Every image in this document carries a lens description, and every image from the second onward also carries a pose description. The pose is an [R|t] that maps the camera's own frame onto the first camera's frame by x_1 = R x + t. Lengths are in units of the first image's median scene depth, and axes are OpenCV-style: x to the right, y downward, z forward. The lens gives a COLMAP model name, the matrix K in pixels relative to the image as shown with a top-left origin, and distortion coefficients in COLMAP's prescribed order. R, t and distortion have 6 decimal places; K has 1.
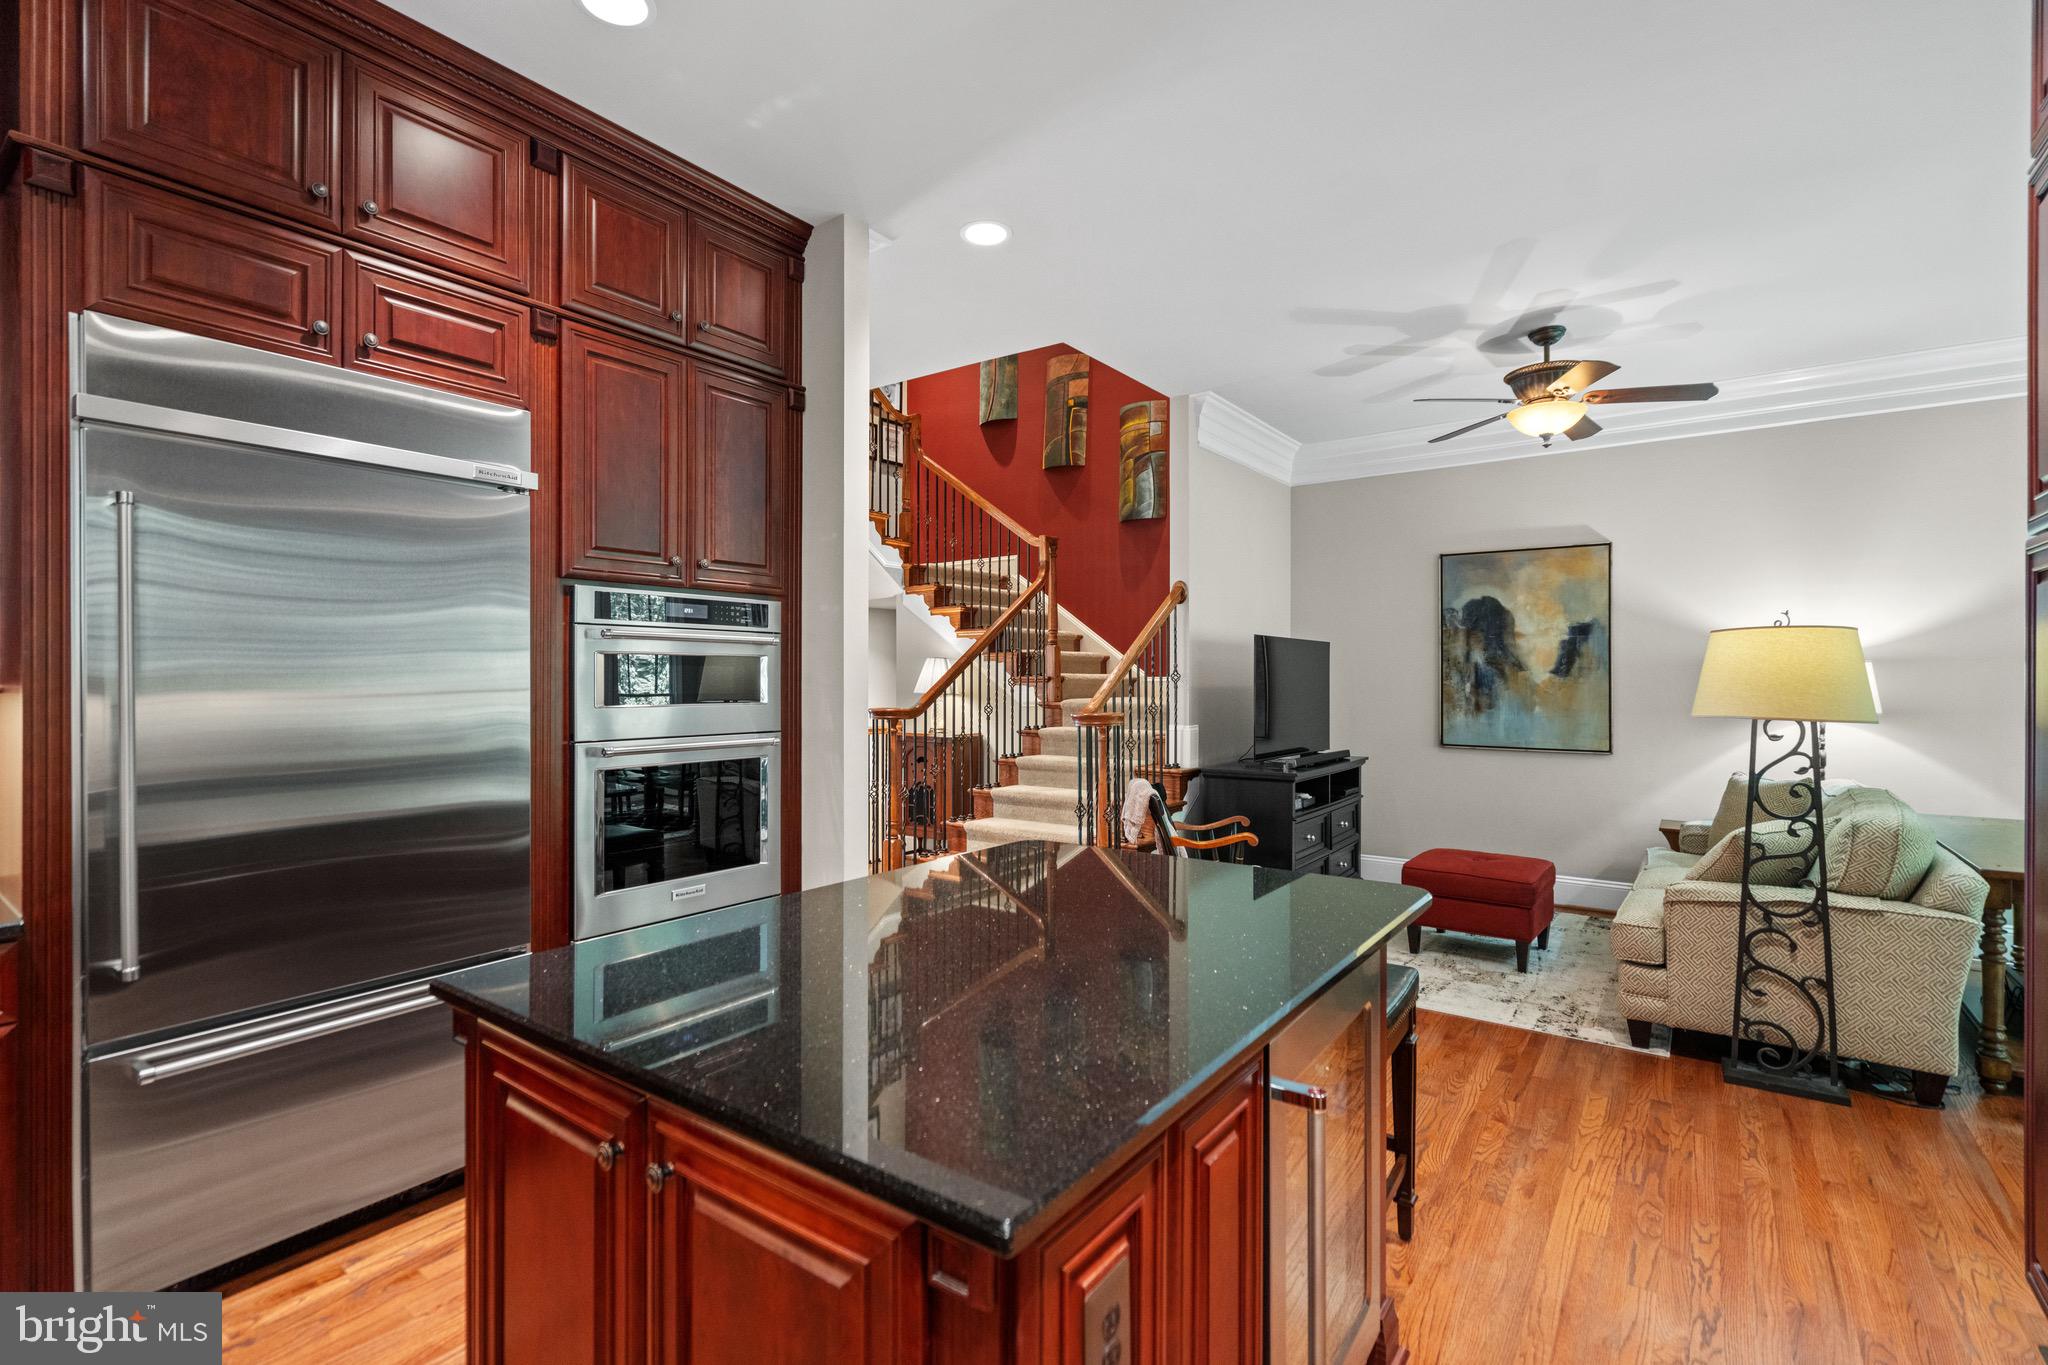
lens RADIAL K [[929.6, 0, 1018.0], [0, 929.6, 678.4], [0, 0, 1]] dist [-0.009893, 0.003889]
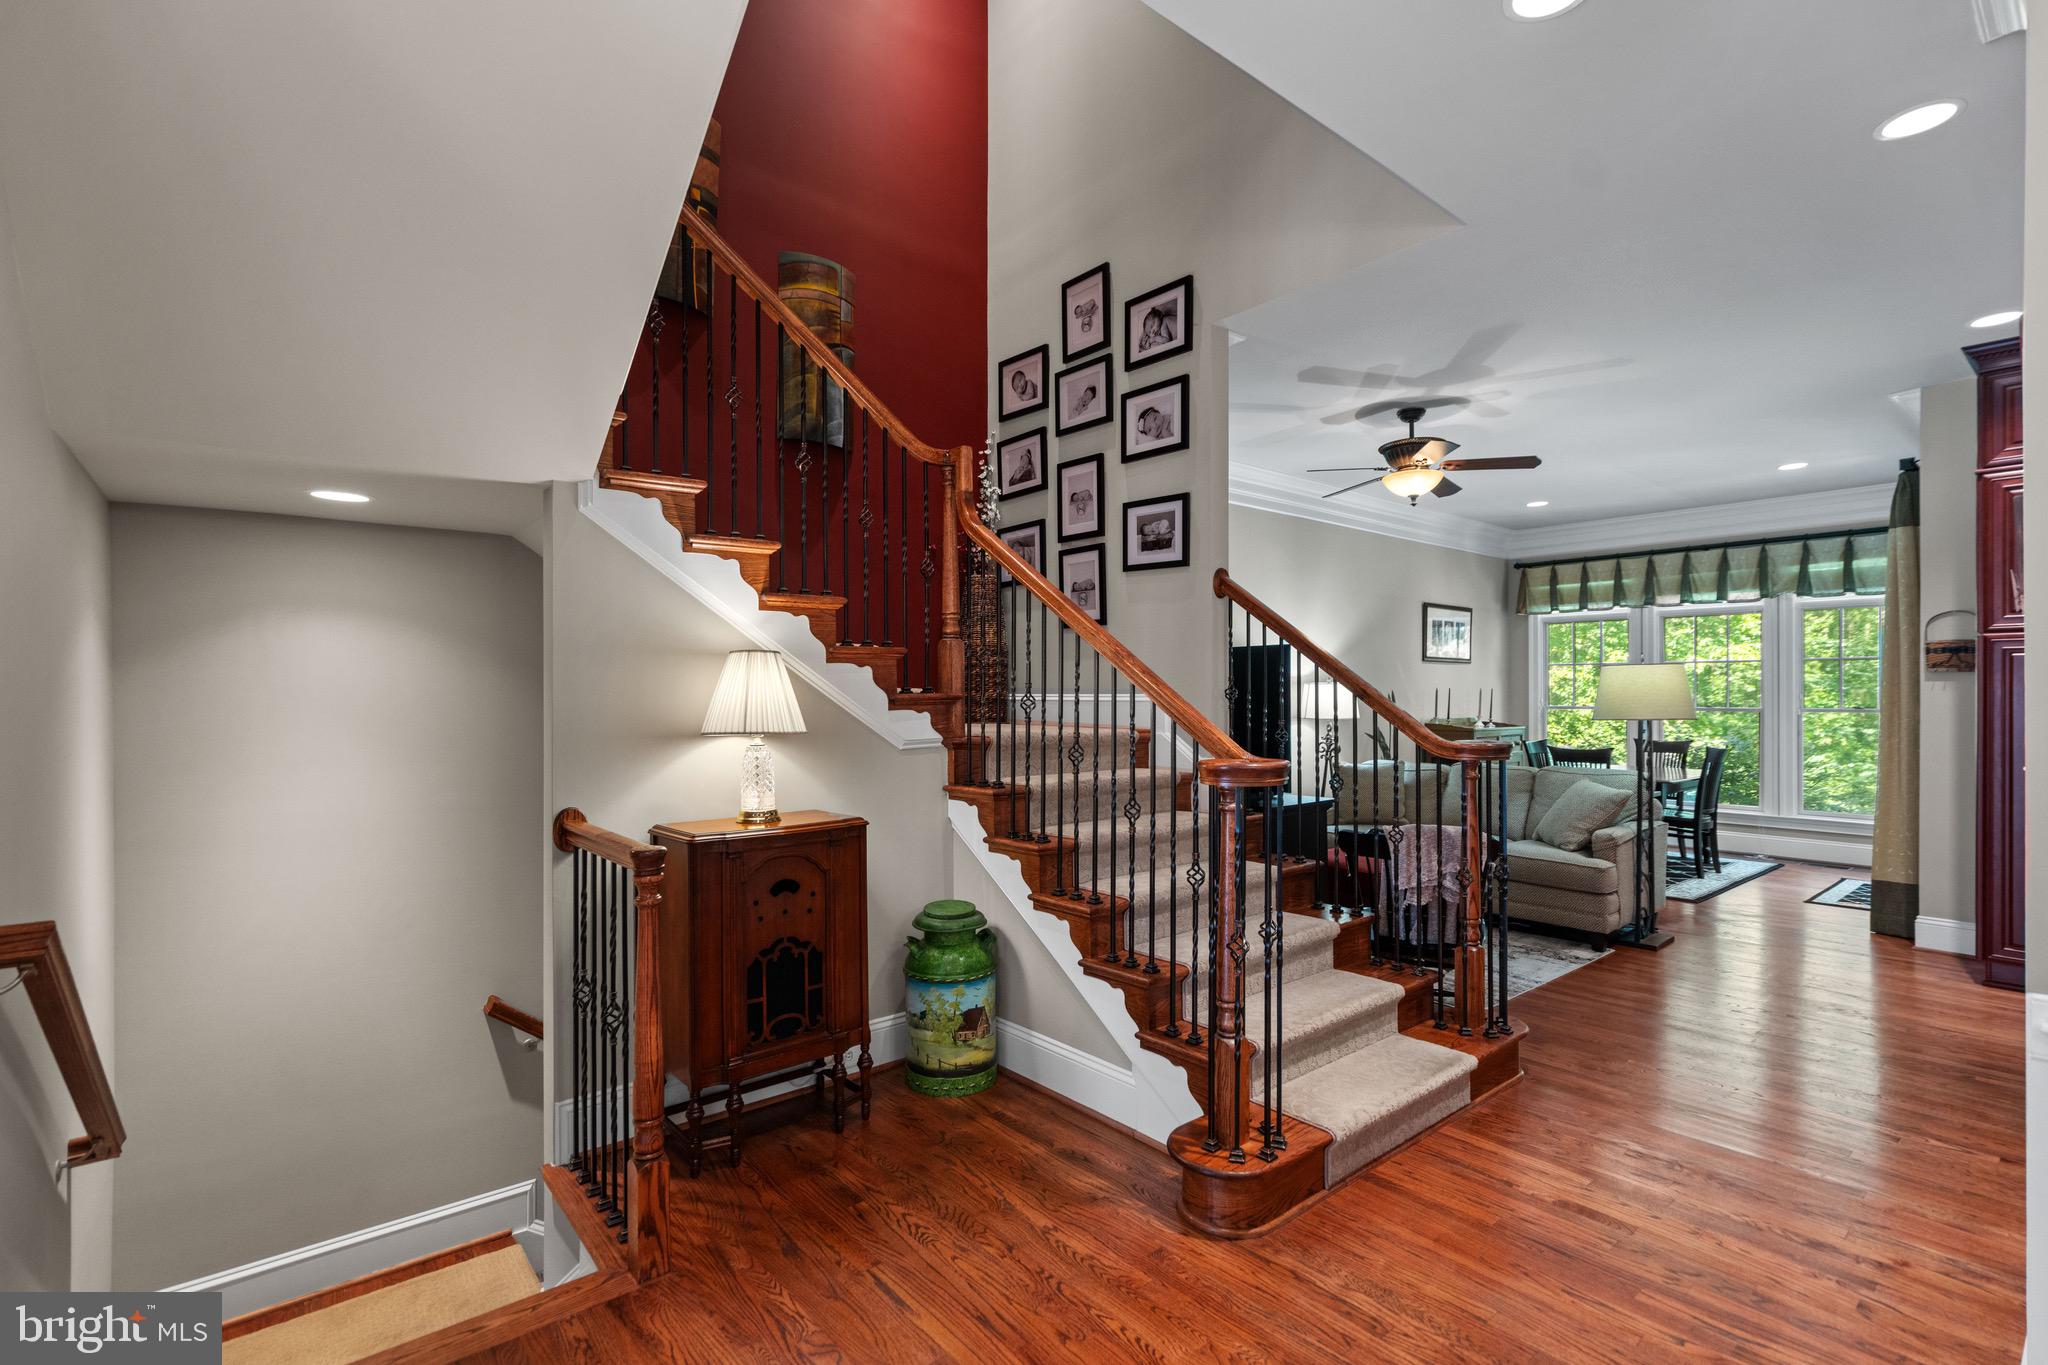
lens RADIAL K [[929.6, 0, 1031.1], [0, 929.6, 686.7], [0, 0, 1]] dist [-0.009893, 0.003889]
pose [[0.248733, 0.003886, 0.968564, -0.573683], [0.002478, 0.999986, -0.004649, -0.004416], [-0.968569, 0.003557, 0.248720, 0.915244]]
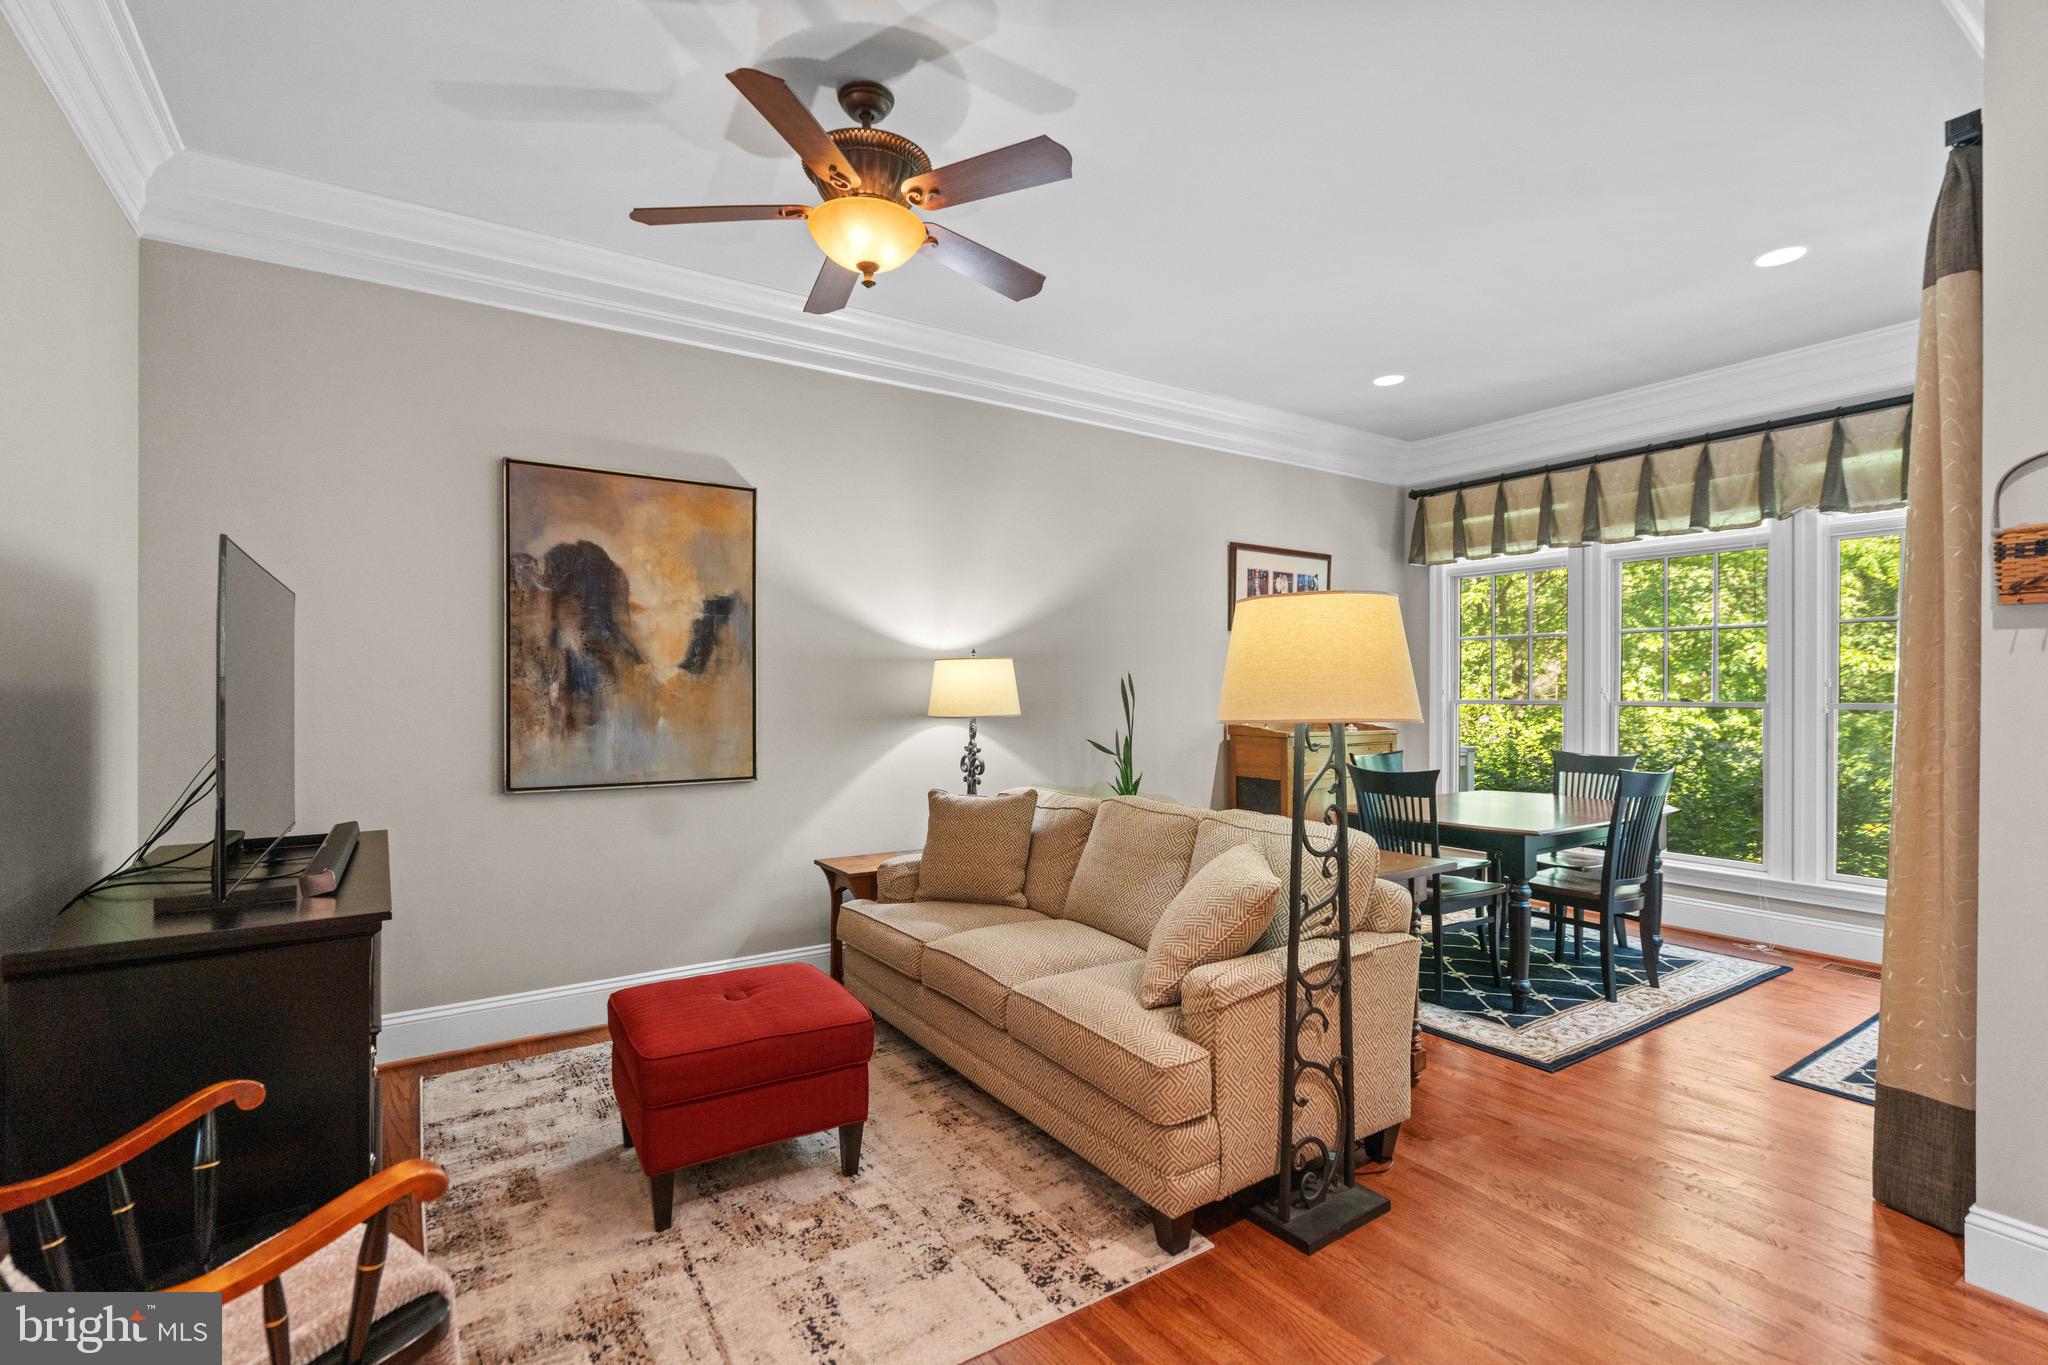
lens RADIAL K [[929.6, 0, 1025.5], [0, 929.6, 692.1], [0, 0, 1]] dist [-0.009893, 0.003889]
pose [[0.343054, -0.003029, 0.939311, 0.028876], [0.001770, 0.999995, 0.002579, 0.010719], [-0.939314, 0.000778, 0.343058, 0.537717]]
